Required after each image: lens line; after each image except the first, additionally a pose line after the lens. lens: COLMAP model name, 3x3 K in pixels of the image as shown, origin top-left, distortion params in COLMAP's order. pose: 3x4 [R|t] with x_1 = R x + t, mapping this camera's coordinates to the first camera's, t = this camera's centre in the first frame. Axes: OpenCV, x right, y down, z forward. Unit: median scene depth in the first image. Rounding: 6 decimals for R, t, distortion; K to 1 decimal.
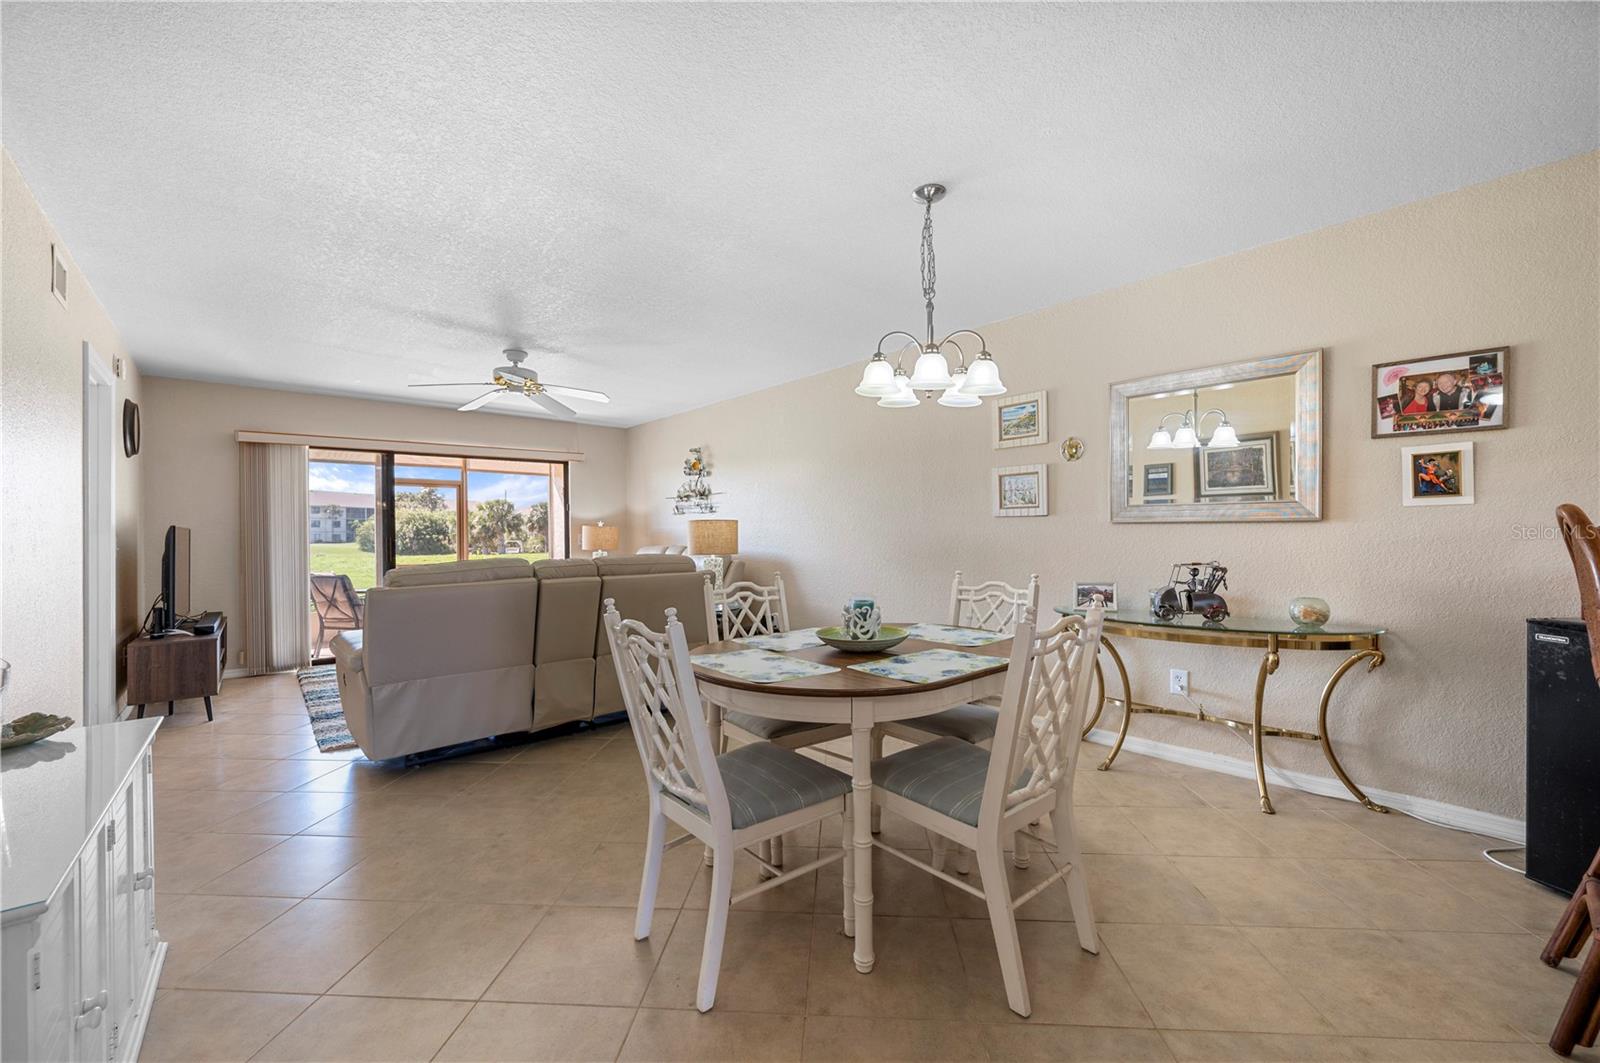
lens RADIAL K [[634.4, 0, 793.9], [0, 634.4, 537.5], [0, 0, 1]] dist [0.003900, -0.001730]
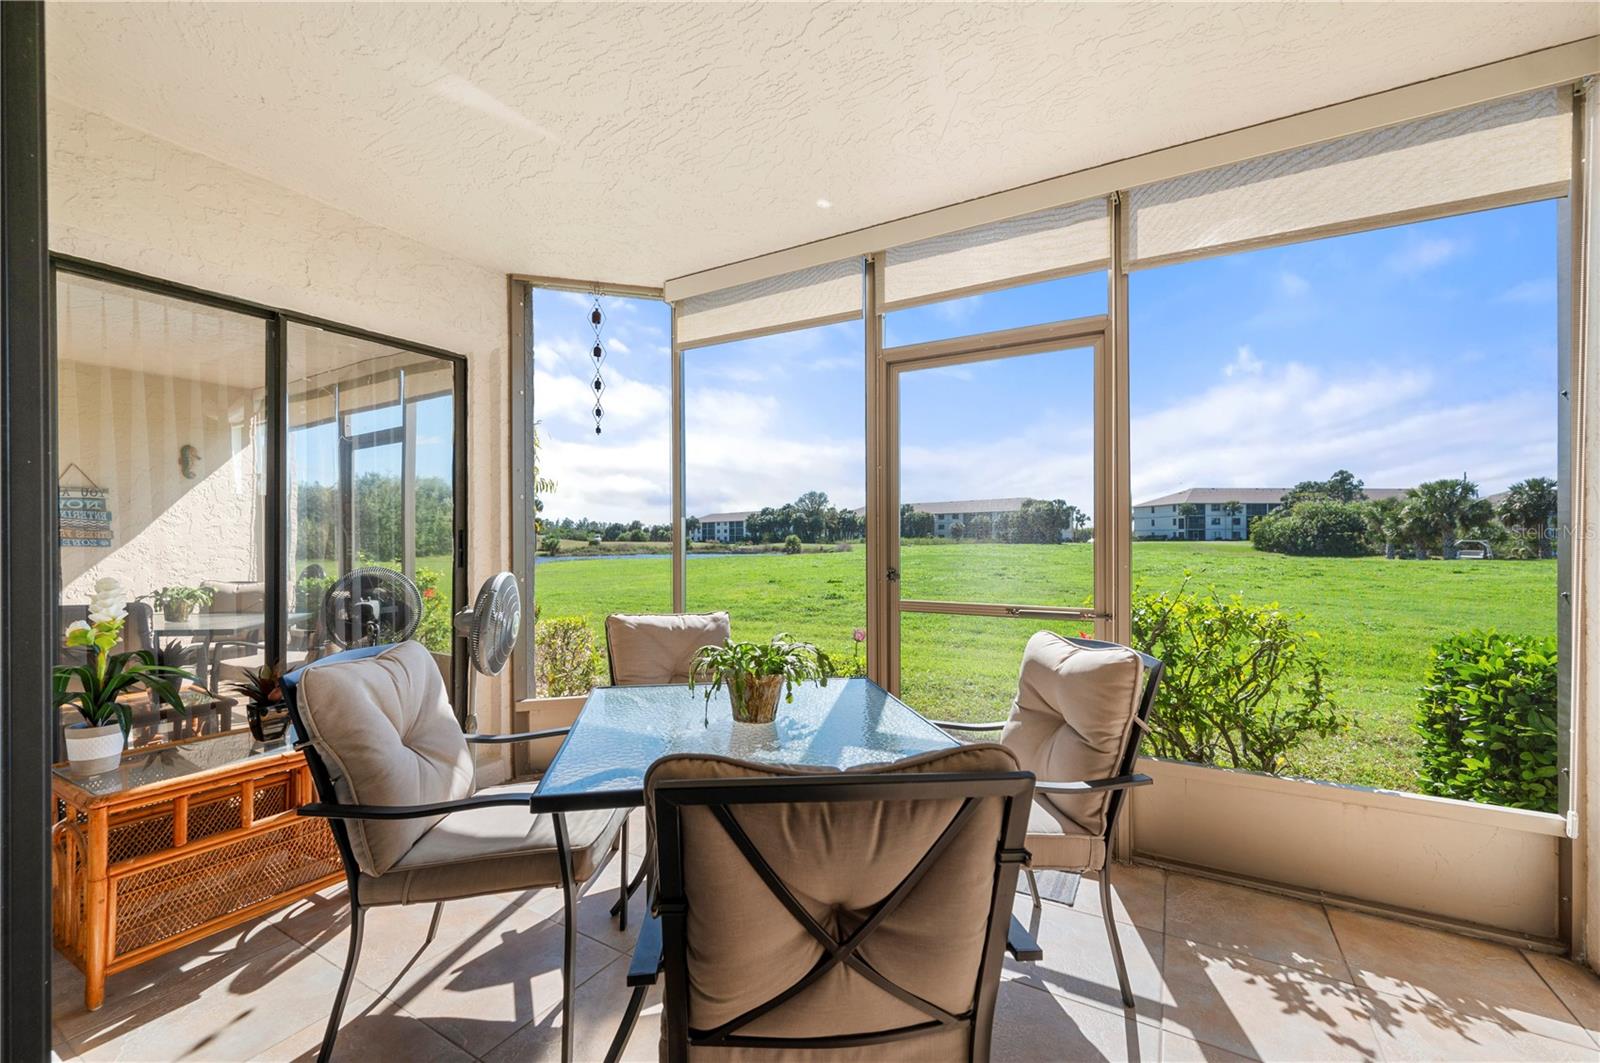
lens RADIAL K [[634.4, 0, 809.2], [0, 634.4, 543.7], [0, 0, 1]] dist [0.003900, -0.001730]
pose [[0.337966, 0.015644, -0.941028, -0.531045], [-0.002564, 0.999873, 0.015701, 0.000961], [0.941155, -0.002893, 0.337963, 1.304337]]
